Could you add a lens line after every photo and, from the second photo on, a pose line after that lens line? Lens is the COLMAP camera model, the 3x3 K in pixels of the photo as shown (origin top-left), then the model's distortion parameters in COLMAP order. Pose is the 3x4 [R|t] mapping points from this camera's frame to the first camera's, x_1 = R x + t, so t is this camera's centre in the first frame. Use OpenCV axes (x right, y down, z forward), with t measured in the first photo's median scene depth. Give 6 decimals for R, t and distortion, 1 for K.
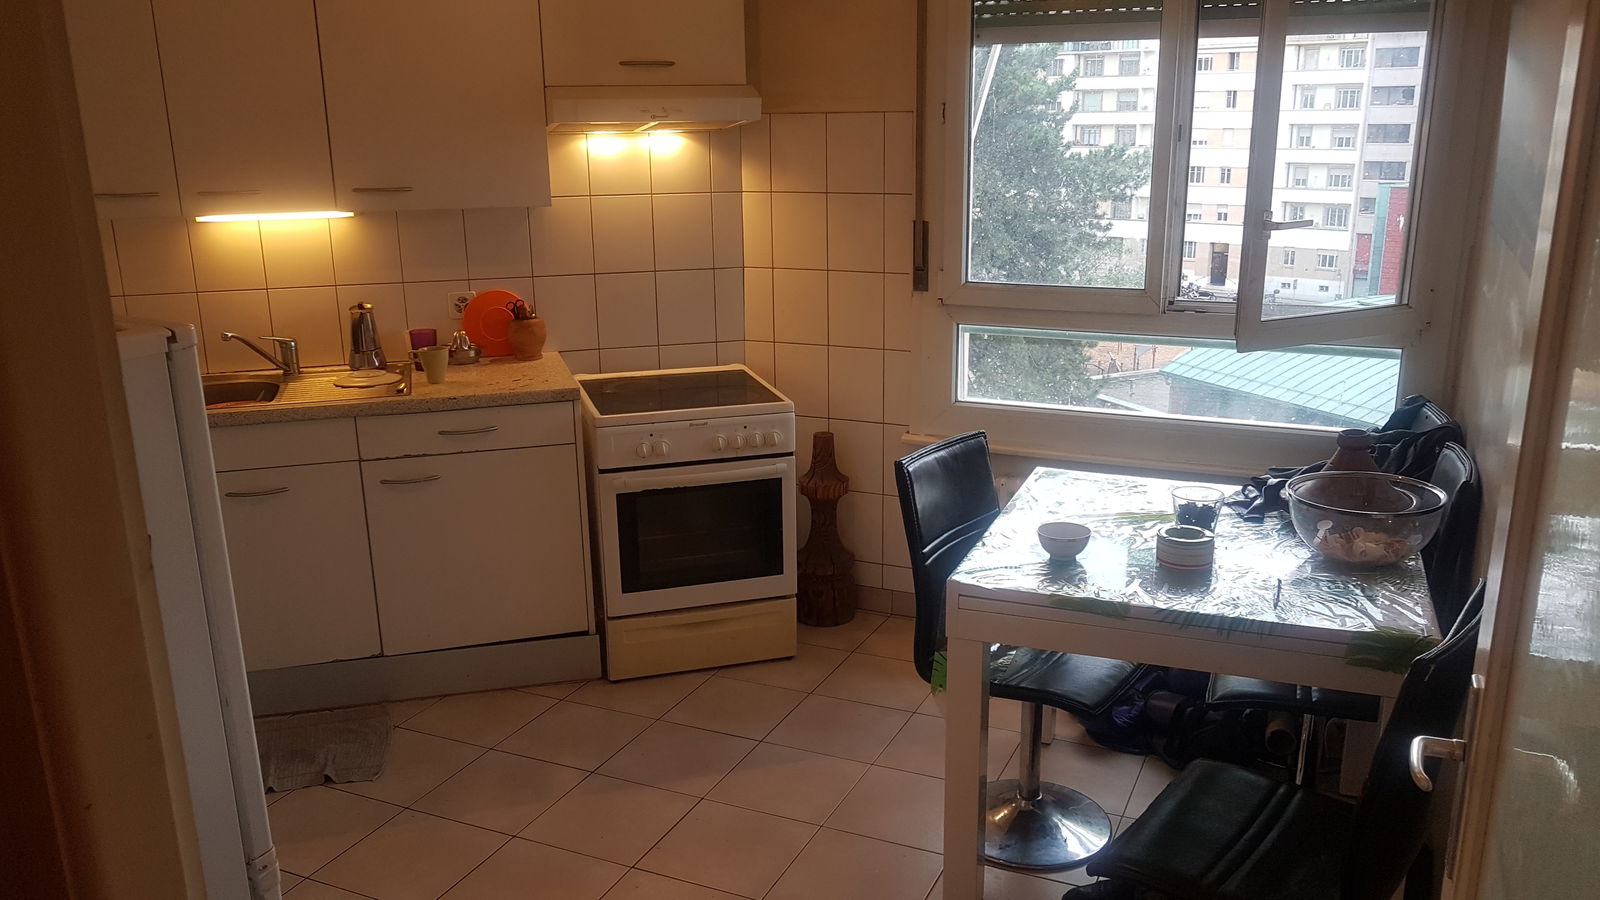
lens RADIAL K [[1239.4, 0, 799.6], [0, 1239.4, 448.4], [0, 0, 1]] dist [0.008989, -0.003099]
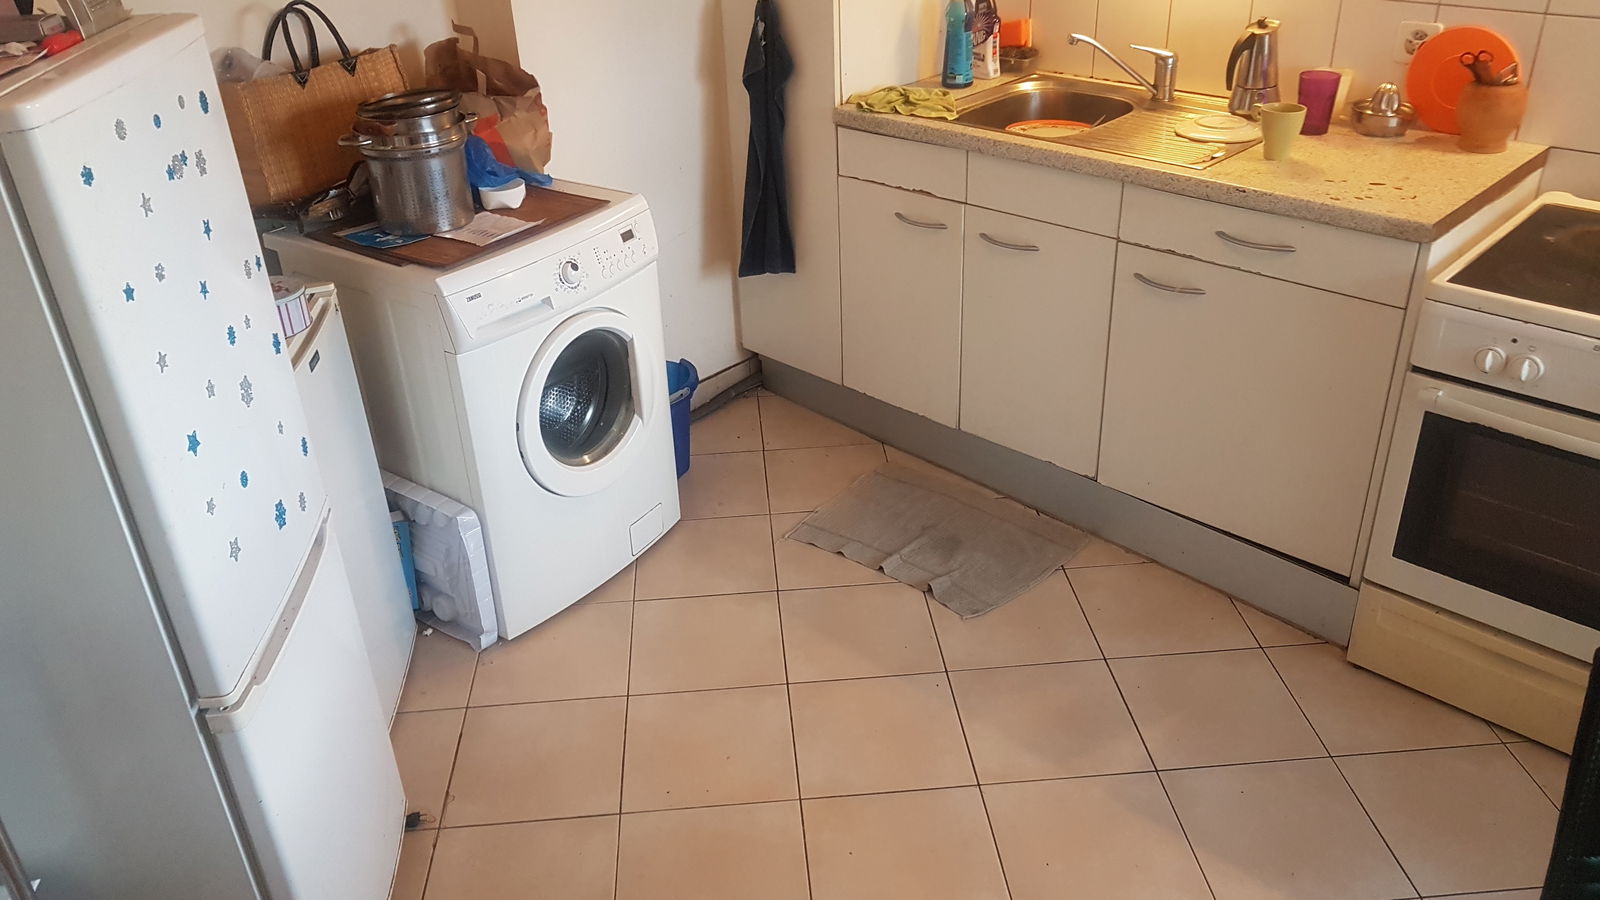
lens RADIAL K [[1239.4, 0, 798.1], [0, 1239.4, 455.7], [0, 0, 1]] dist [0.008989, -0.003099]
pose [[0.496593, 0.421644, -0.758691, 0.168007], [-0.196496, 0.906003, 0.374898, -0.109128], [0.845450, -0.037092, 0.532766, 0.401308]]
